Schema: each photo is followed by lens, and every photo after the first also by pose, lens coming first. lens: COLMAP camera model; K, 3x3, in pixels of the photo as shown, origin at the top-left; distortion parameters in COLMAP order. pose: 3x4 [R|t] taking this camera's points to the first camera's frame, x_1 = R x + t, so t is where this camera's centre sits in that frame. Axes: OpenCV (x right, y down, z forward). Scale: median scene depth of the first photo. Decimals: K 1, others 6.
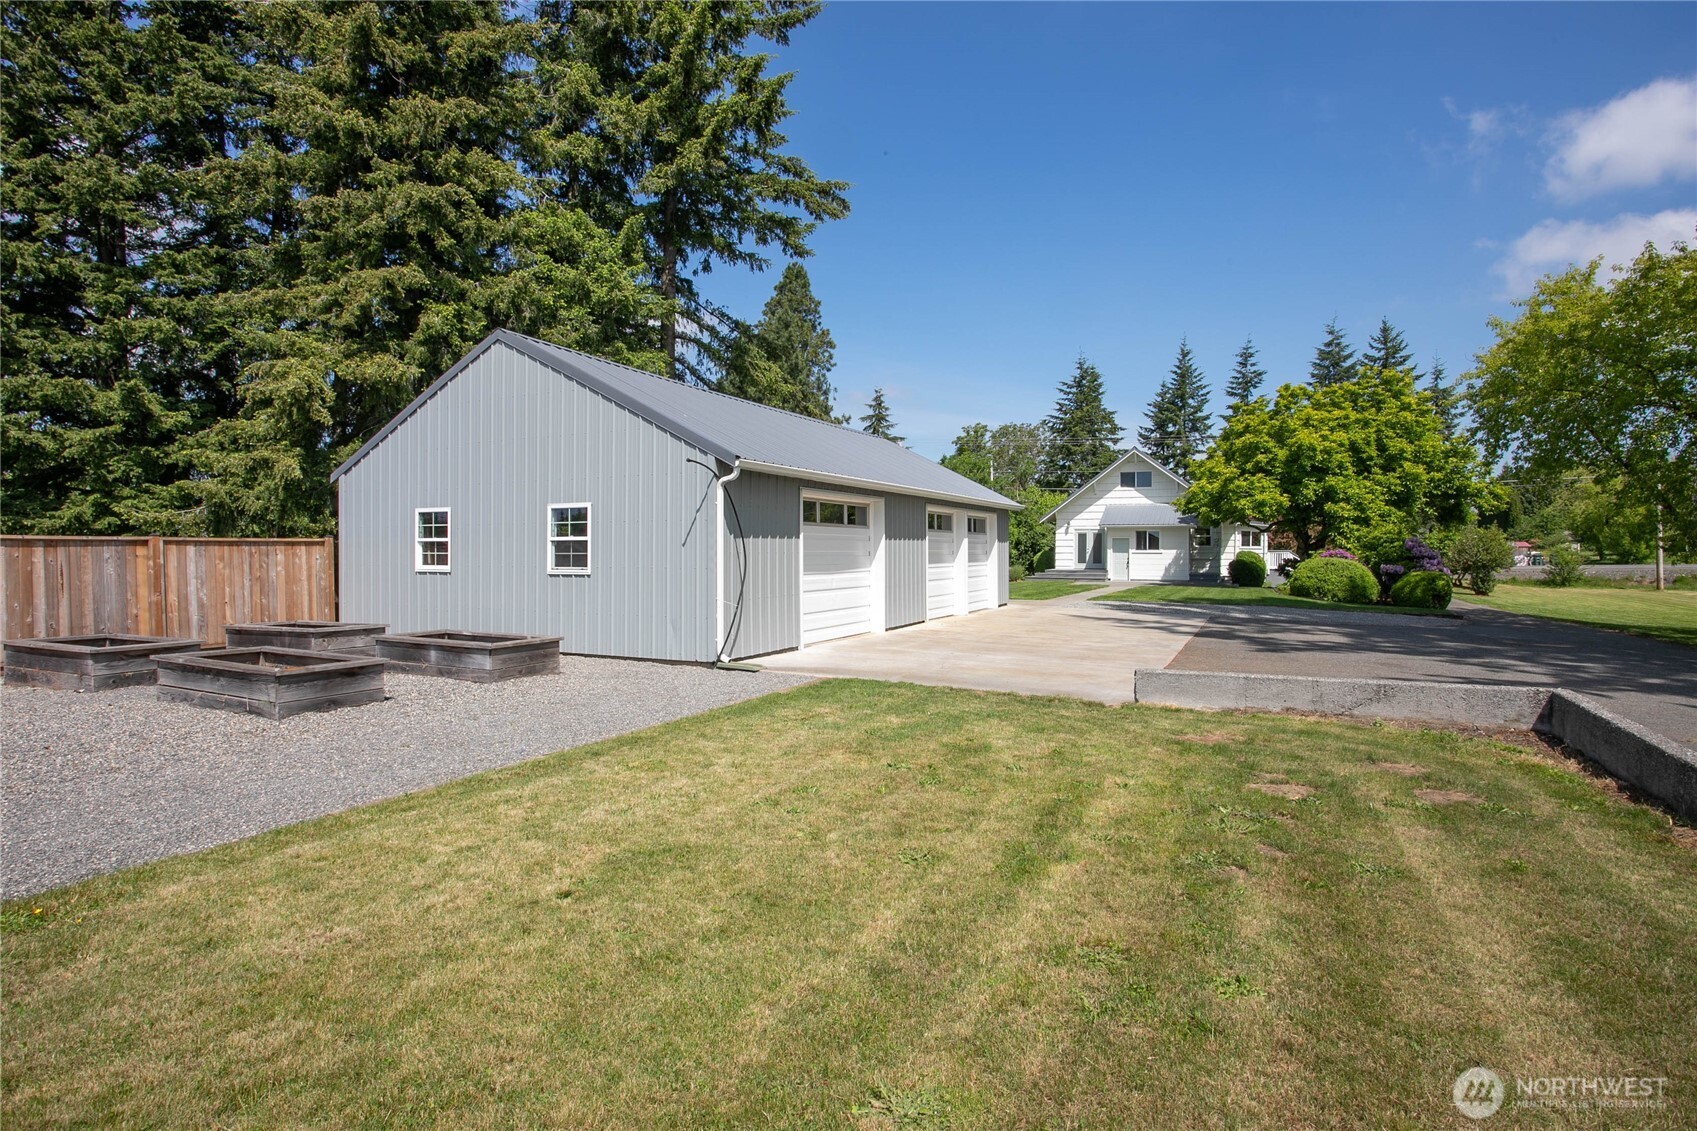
lens RADIAL K [[917.1, 0, 865.2], [0, 917.1, 550.8], [0, 0, 1]] dist [-0.022685, 0.023408]
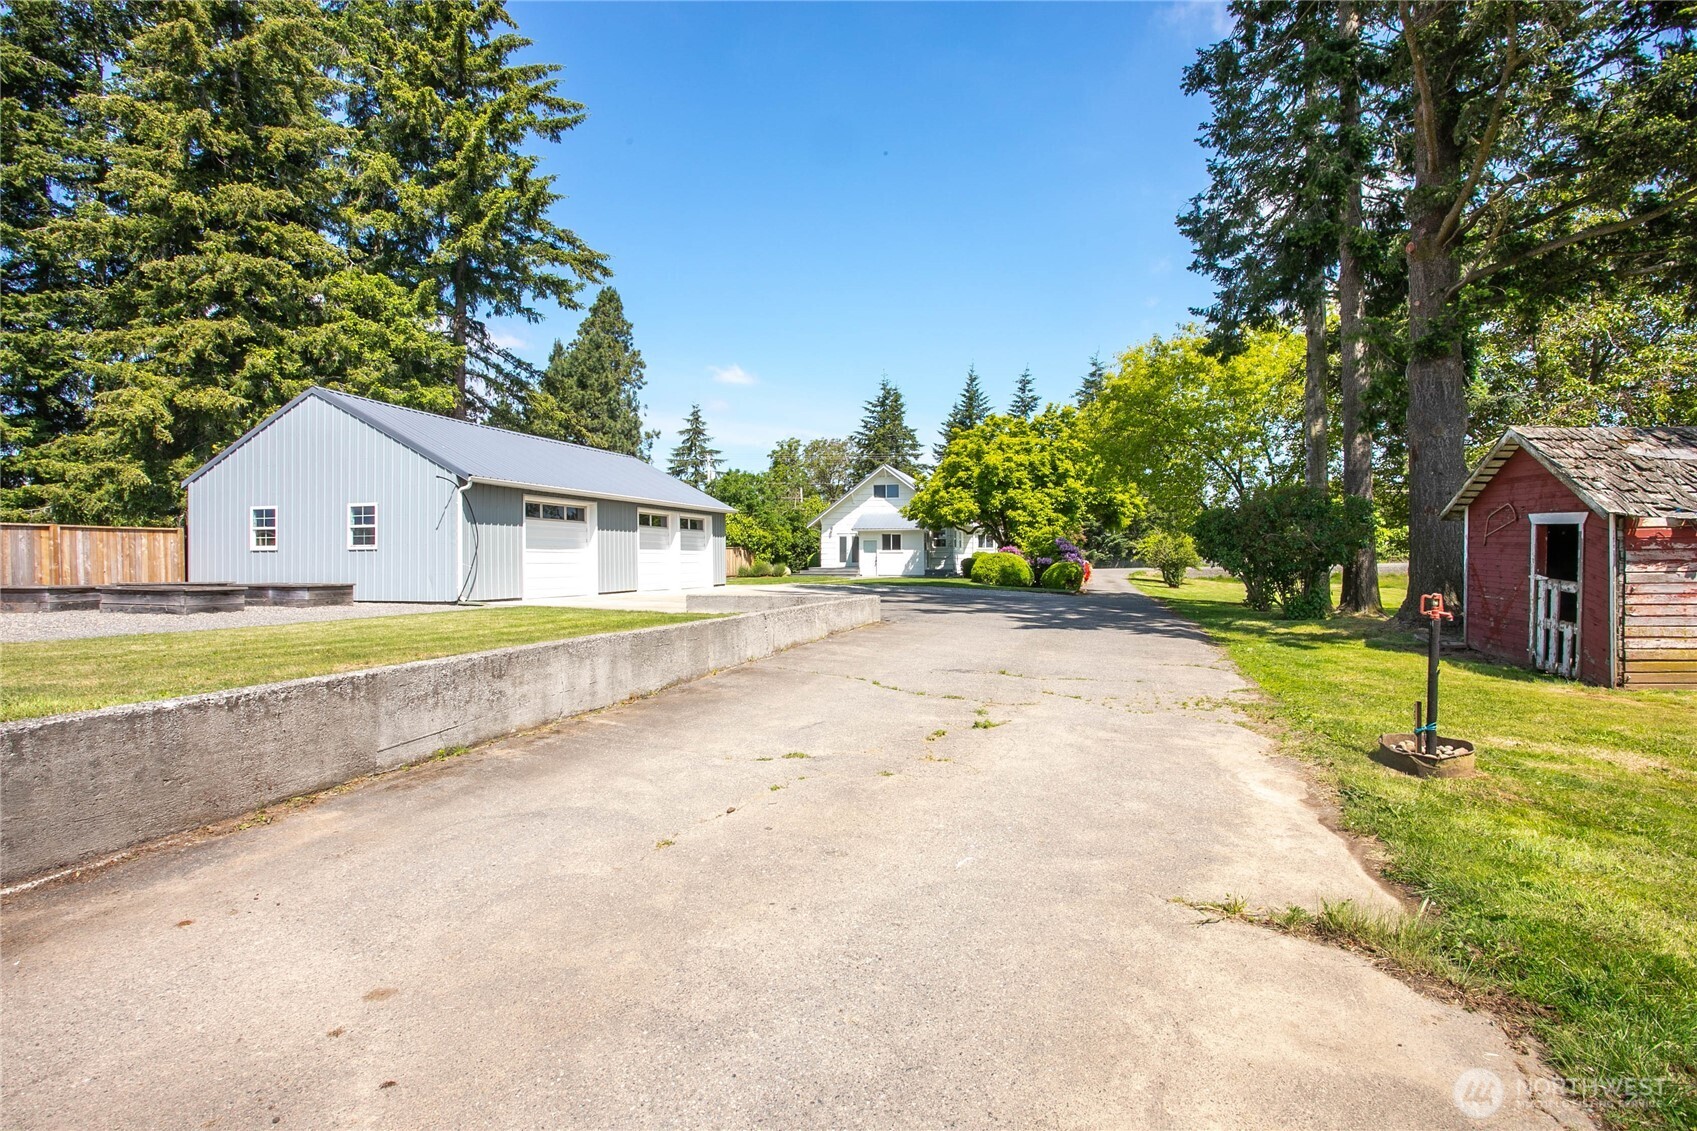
lens RADIAL K [[917.1, 0, 851.0], [0, 917.1, 556.3], [0, 0, 1]] dist [-0.022685, 0.023408]
pose [[0.988249, -0.002500, 0.152831, 0.090777], [0.003364, 0.999980, -0.005396, 0.017545], [-0.152815, 0.005847, 0.988238, -0.229915]]
